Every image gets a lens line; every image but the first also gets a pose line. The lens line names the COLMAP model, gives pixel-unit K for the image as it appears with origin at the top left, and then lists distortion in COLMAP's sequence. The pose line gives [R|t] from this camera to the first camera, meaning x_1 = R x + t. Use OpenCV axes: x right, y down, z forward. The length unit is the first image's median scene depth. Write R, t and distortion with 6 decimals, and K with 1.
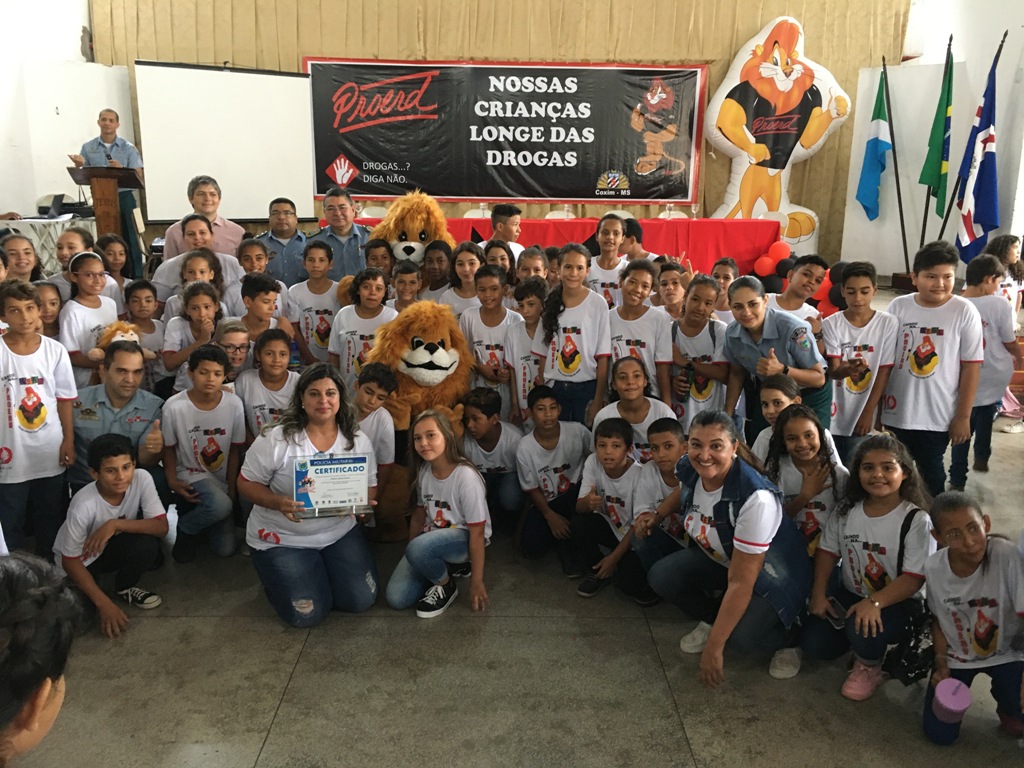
lens RADIAL K [[879.0, 0, 509.5], [0, 879.0, 382.0], [0, 0, 1]] dist [0.099383, -0.132127]
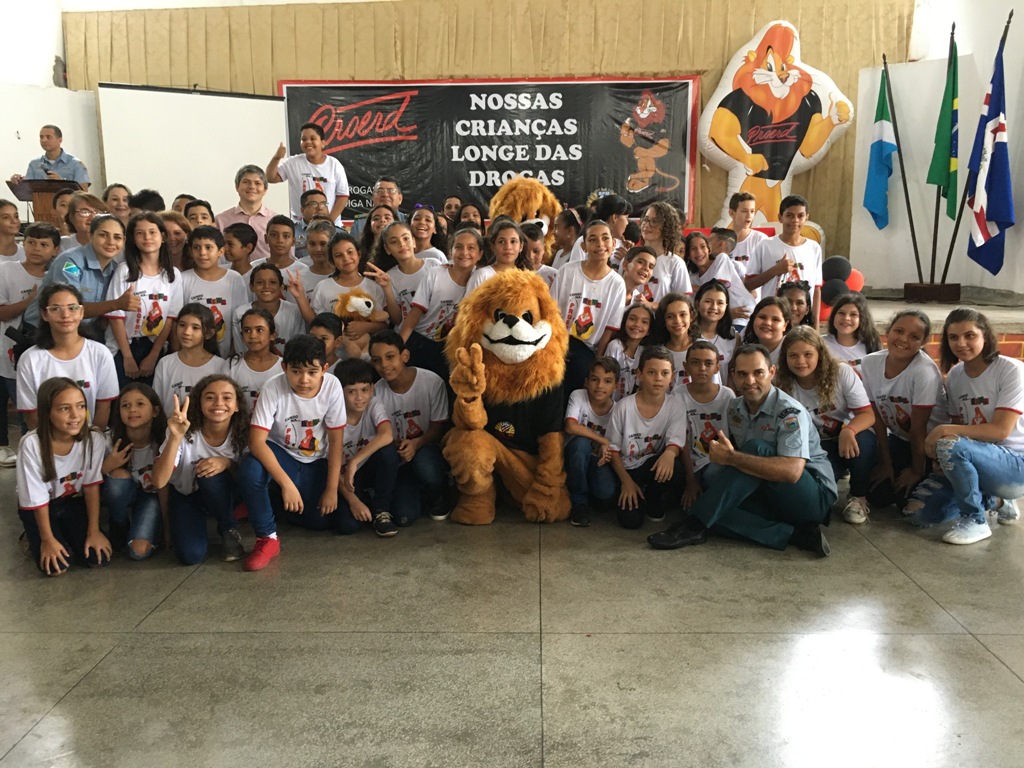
lens RADIAL K [[879.0, 0, 508.1], [0, 879.0, 383.2], [0, 0, 1]] dist [0.099383, -0.132127]
pose [[0.998752, -0.016065, -0.047291, 0.058506], [0.012768, 0.997520, -0.069217, 0.034189], [0.048286, 0.068527, 0.996480, 0.067148]]
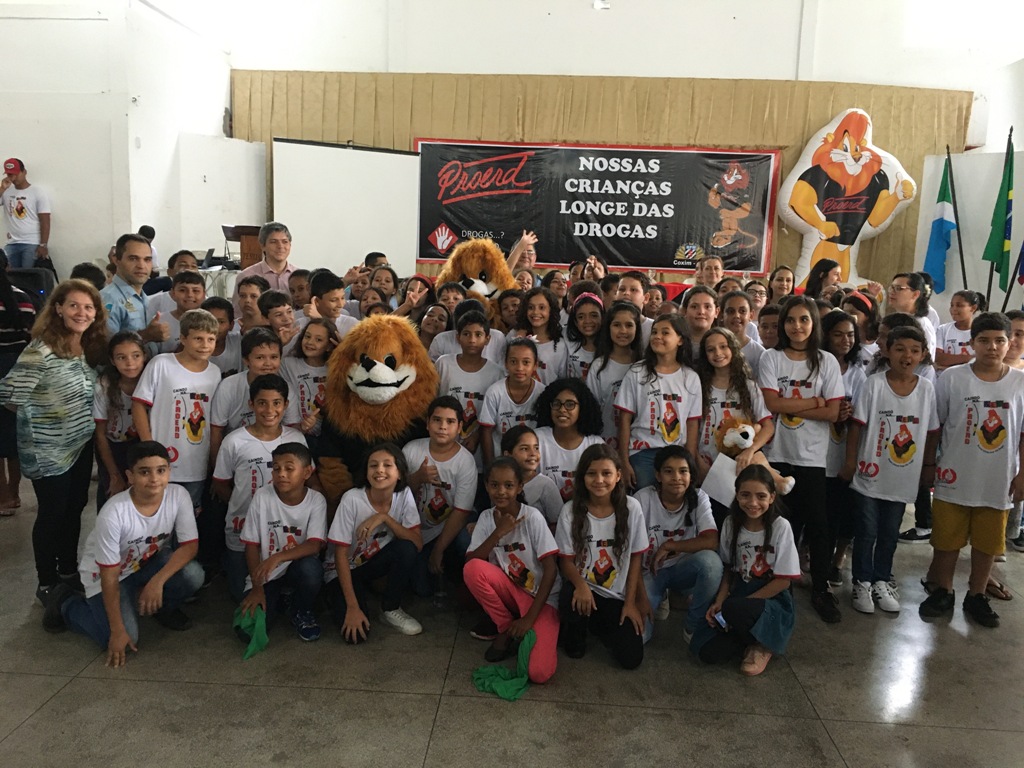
lens RADIAL K [[879.0, 0, 509.6], [0, 879.0, 380.7], [0, 0, 1]] dist [0.099383, -0.132127]
pose [[0.997748, 0.033975, -0.057837, -0.036675], [-0.039064, 0.995242, -0.089255, 0.035000], [0.054529, 0.091314, 0.994328, -0.075859]]
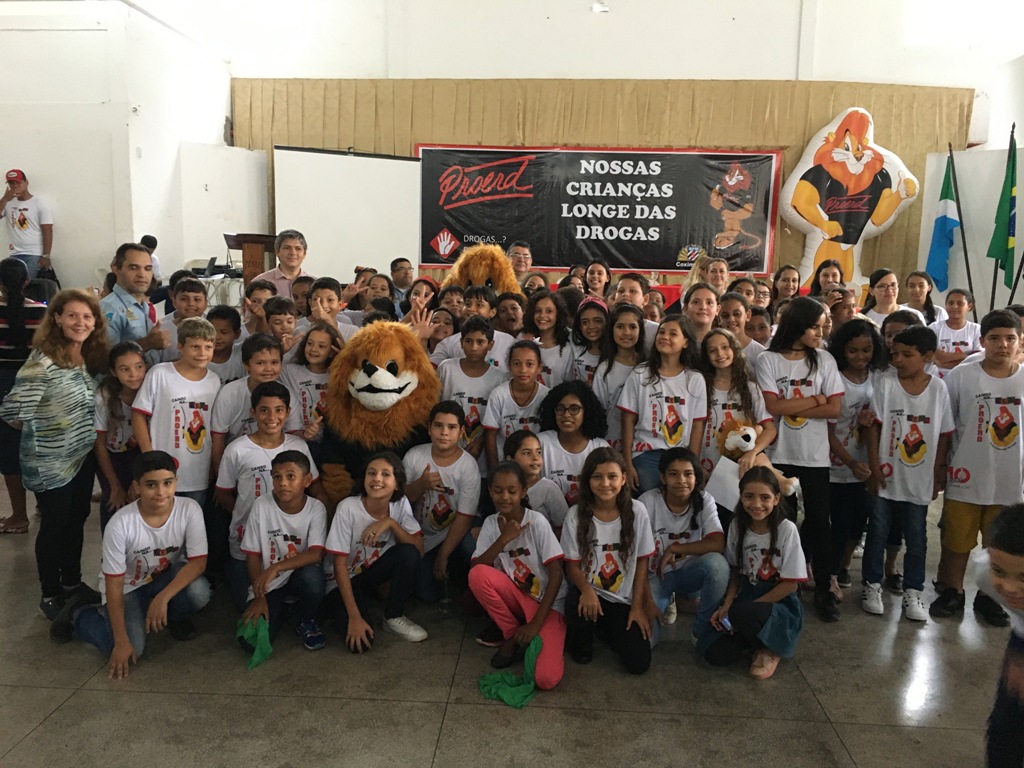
lens RADIAL K [[879.0, 0, 510.3], [0, 879.0, 380.7], [0, 0, 1]] dist [0.099383, -0.132127]
pose [[0.997851, 0.019732, -0.062477, -0.035954], [-0.025569, 0.995240, -0.094045, 0.034857], [0.060324, 0.095440, 0.993606, -0.073776]]
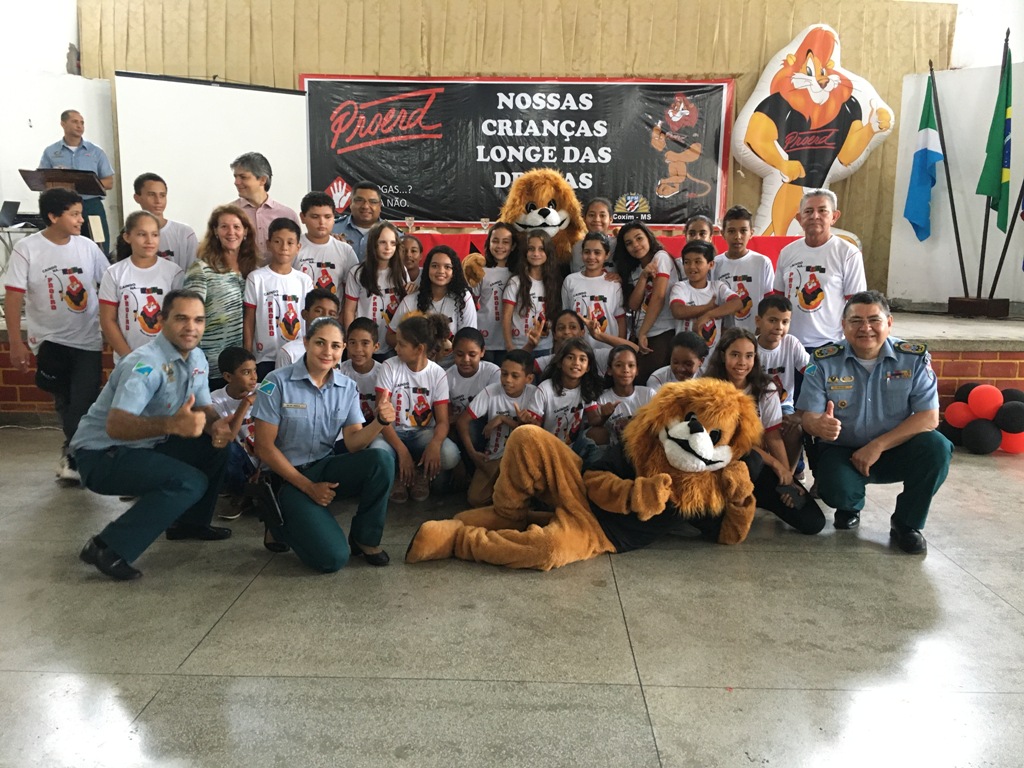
lens RADIAL K [[879.0, 0, 508.4], [0, 879.0, 379.8], [0, 0, 1]] dist [0.099383, -0.132127]
pose [[0.999194, 0.004606, -0.039865, 0.027031], [-0.007763, 0.996813, -0.079399, 0.029133], [0.039372, 0.079644, 0.996045, 0.098202]]
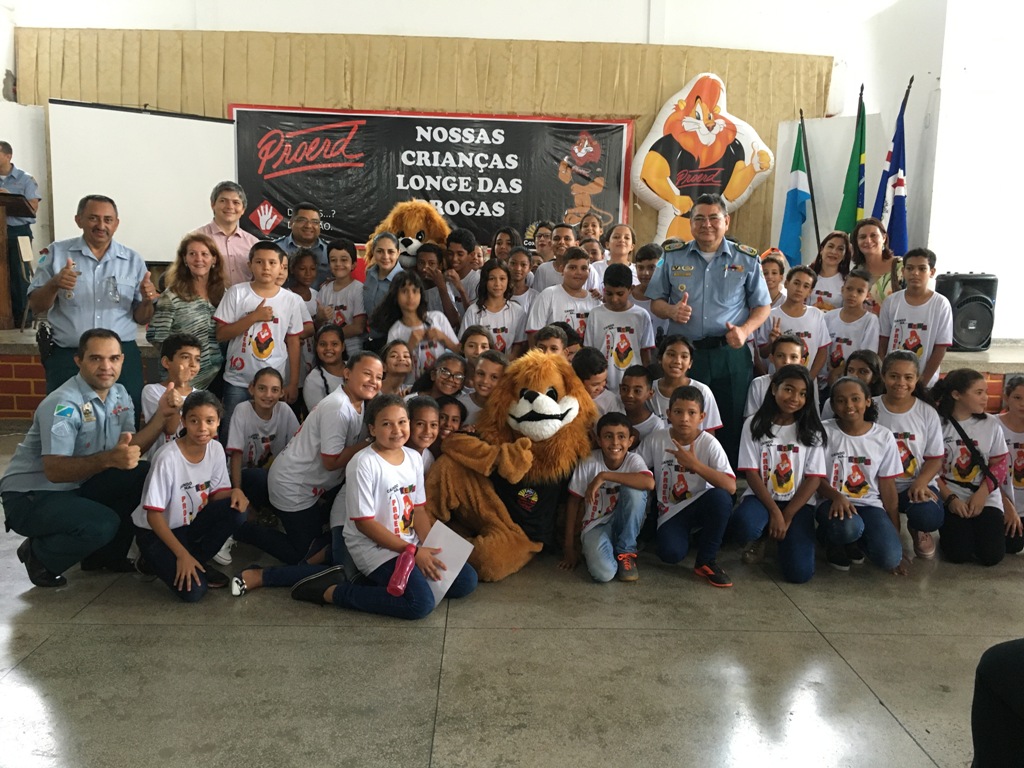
lens RADIAL K [[879.0, 0, 509.3], [0, 879.0, 380.3], [0, 0, 1]] dist [0.099383, -0.132127]
pose [[0.999825, 0.012166, 0.014197, 0.071240], [-0.010714, 0.995108, -0.098207, 0.037358], [-0.015322, 0.098038, 0.995065, 0.032572]]
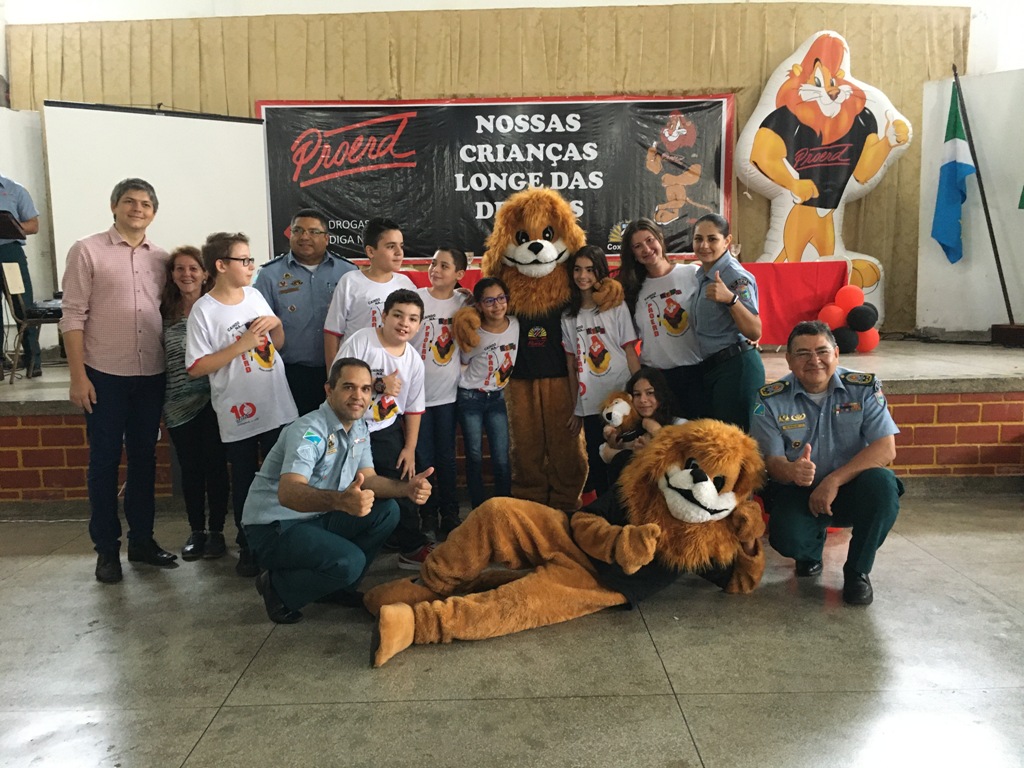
lens RADIAL K [[879.0, 0, 507.5], [0, 879.0, 381.8], [0, 0, 1]] dist [0.099383, -0.132127]
pose [[0.999399, -0.031544, -0.014395, 0.011413], [0.029632, 0.992590, -0.117846, 0.007403], [0.018006, 0.117349, 0.992927, 0.192349]]
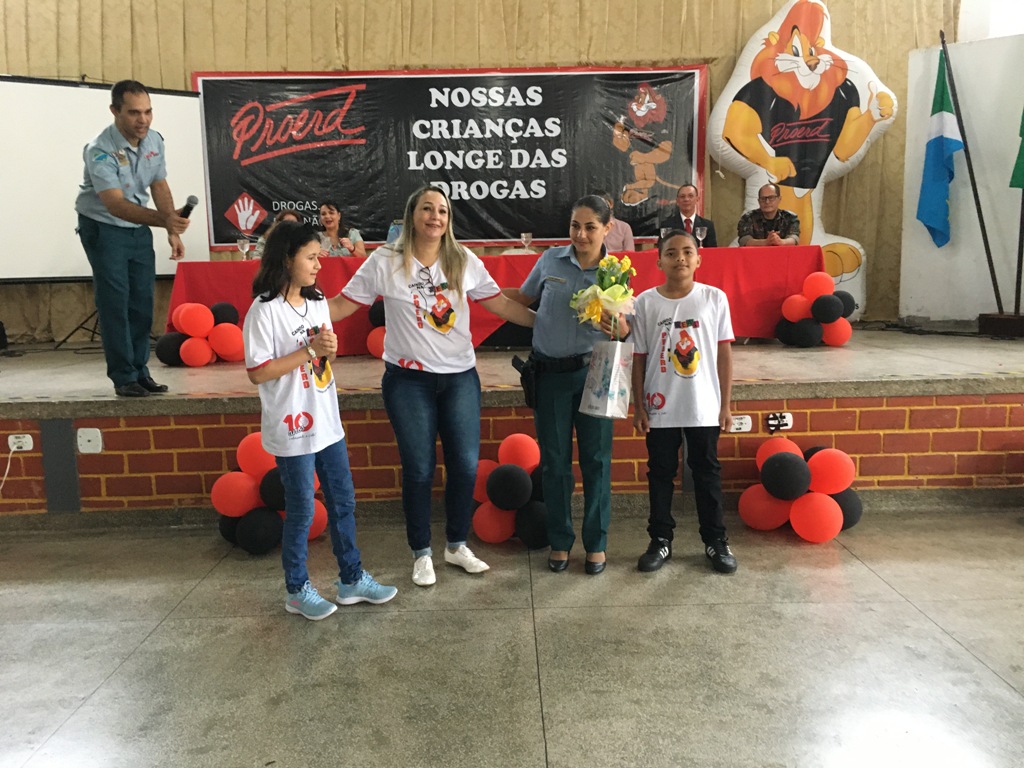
lens RADIAL K [[879.0, 0, 505.8], [0, 879.0, 381.2], [0, 0, 1]] dist [0.099383, -0.132127]
pose [[0.999334, -0.032330, -0.016894, 0.049454], [0.030497, 0.994588, -0.099321, -0.006474], [0.020014, 0.098740, 0.994912, 0.244838]]
